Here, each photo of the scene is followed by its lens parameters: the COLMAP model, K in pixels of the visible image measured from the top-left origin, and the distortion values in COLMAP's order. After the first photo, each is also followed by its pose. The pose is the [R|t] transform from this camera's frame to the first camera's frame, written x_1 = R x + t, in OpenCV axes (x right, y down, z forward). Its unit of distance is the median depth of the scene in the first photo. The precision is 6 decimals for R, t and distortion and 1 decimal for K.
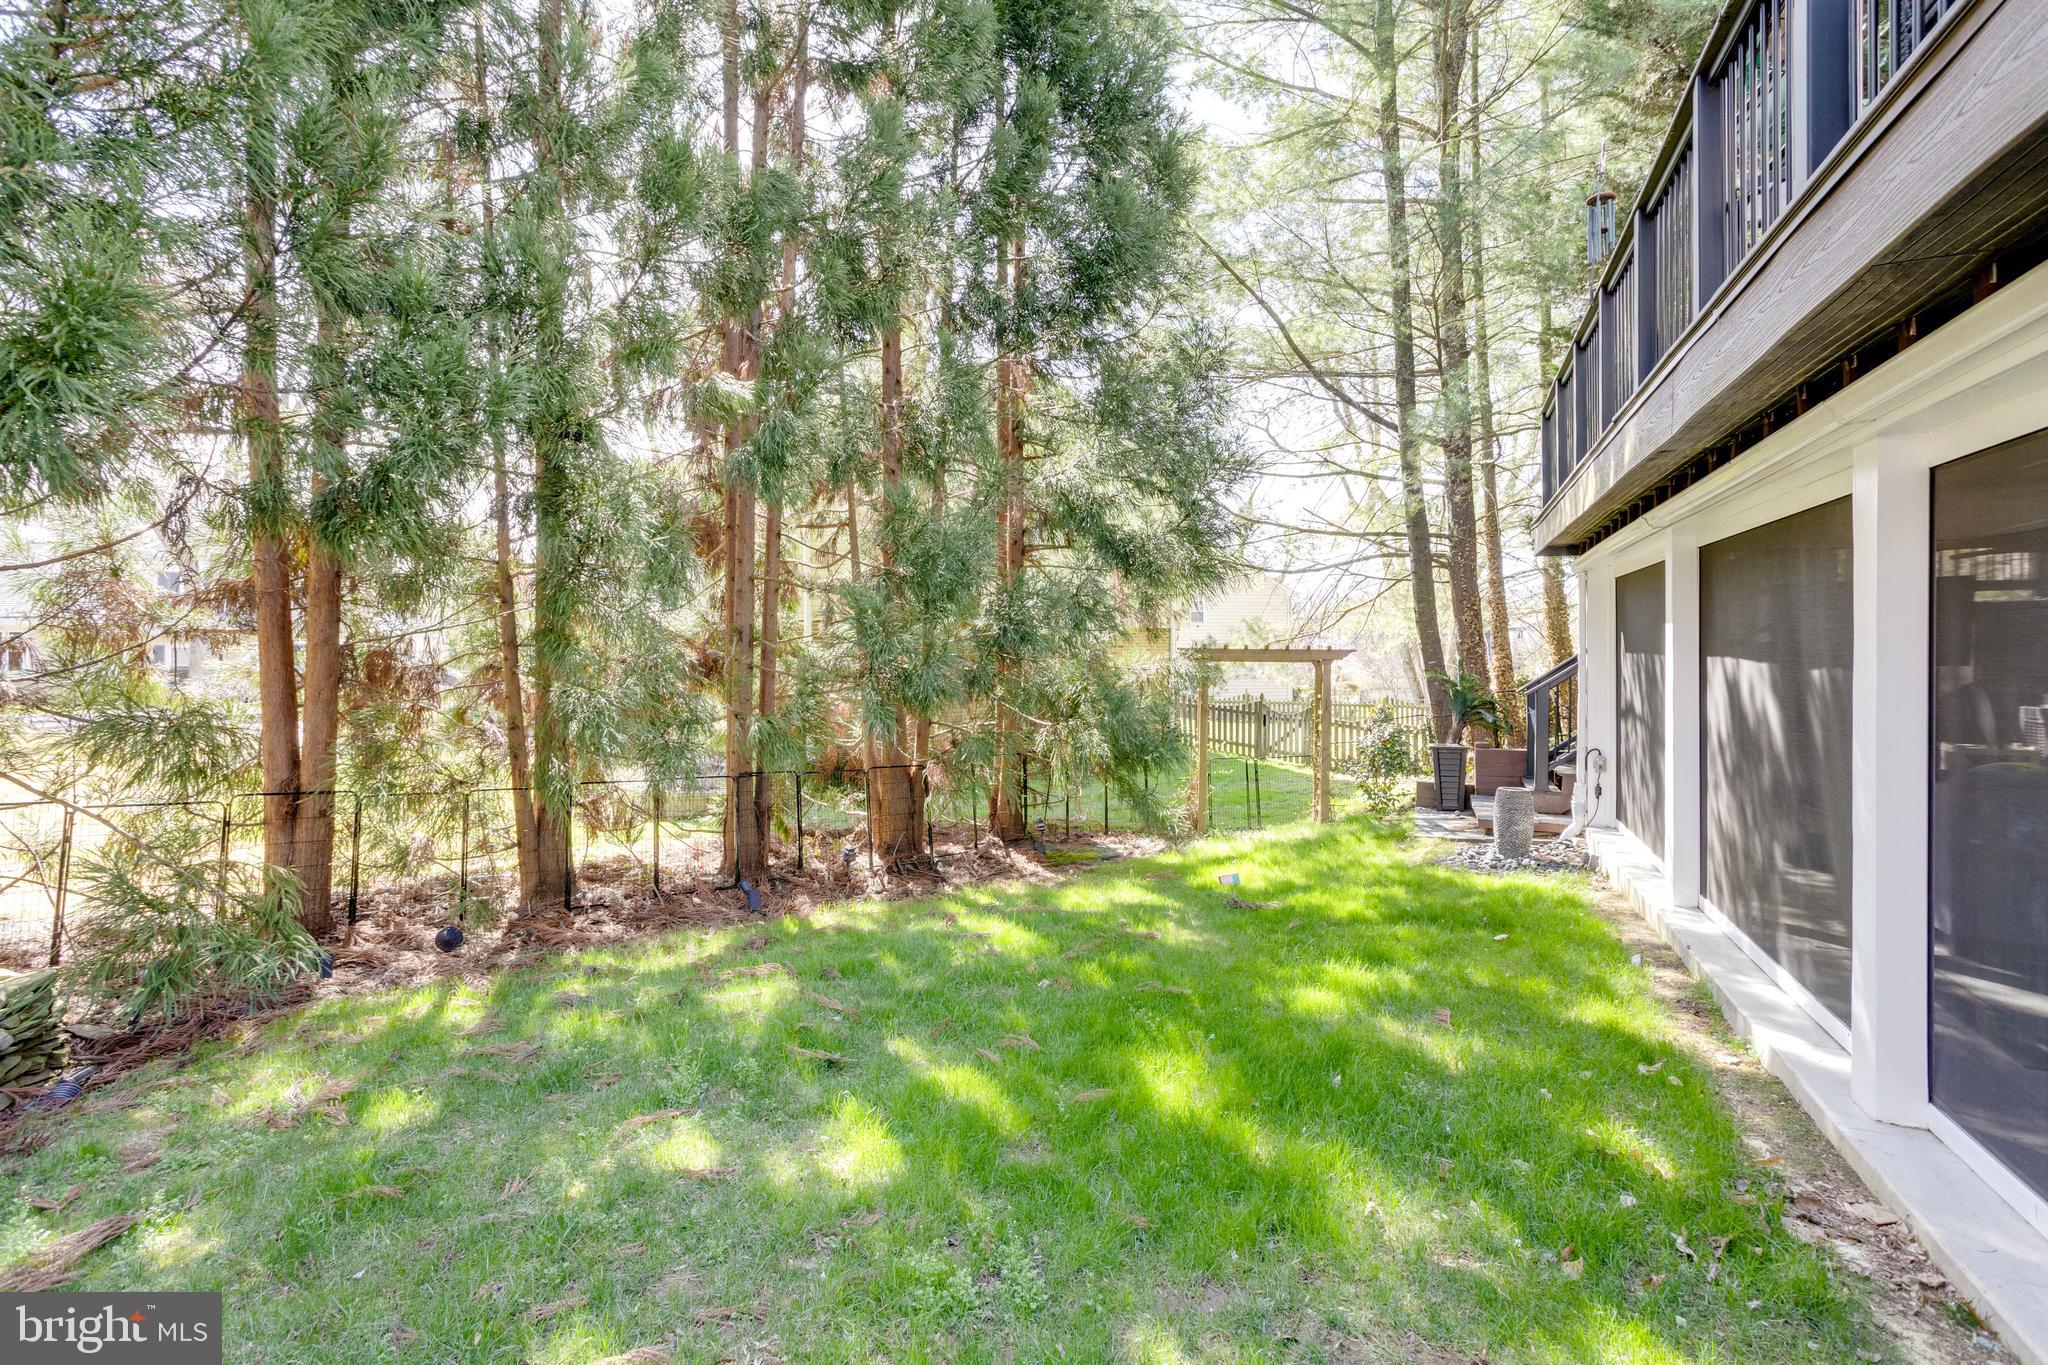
lens RADIAL K [[995.7, 0, 1020.0], [0, 995.7, 669.7], [0, 0, 1]] dist [-0.033285, 0.000659]
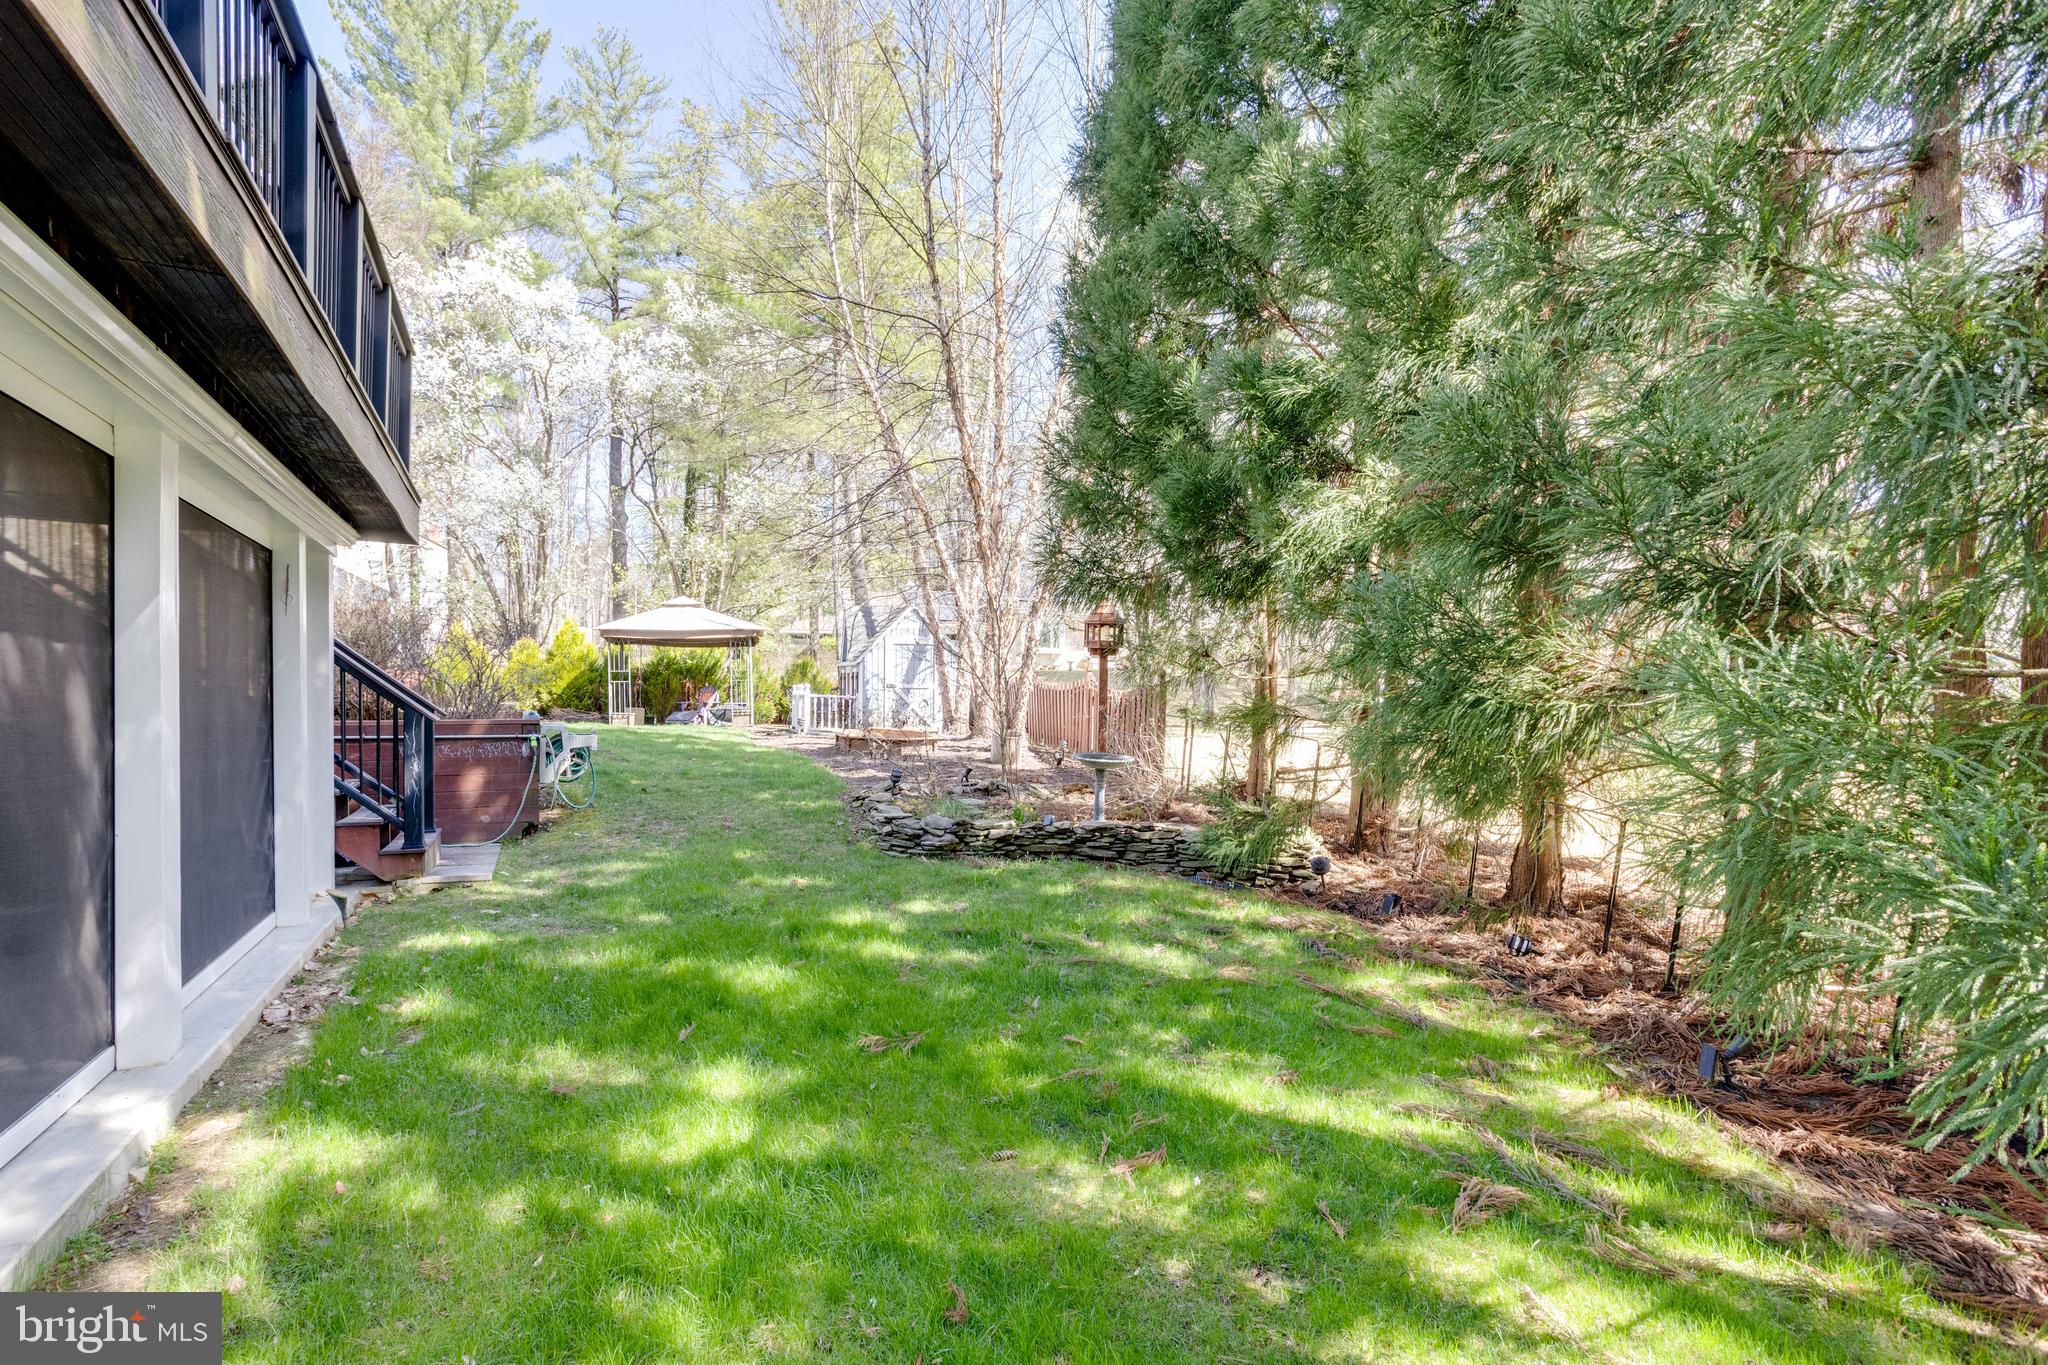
lens RADIAL K [[995.7, 0, 1023.0], [0, 995.7, 700.4], [0, 0, 1]] dist [-0.033285, 0.000659]
pose [[-0.662001, -0.007202, -0.749468, 0.787733], [-0.016196, 0.999858, 0.004697, 0.022586], [0.749328, 0.015248, -0.662024, 1.815635]]
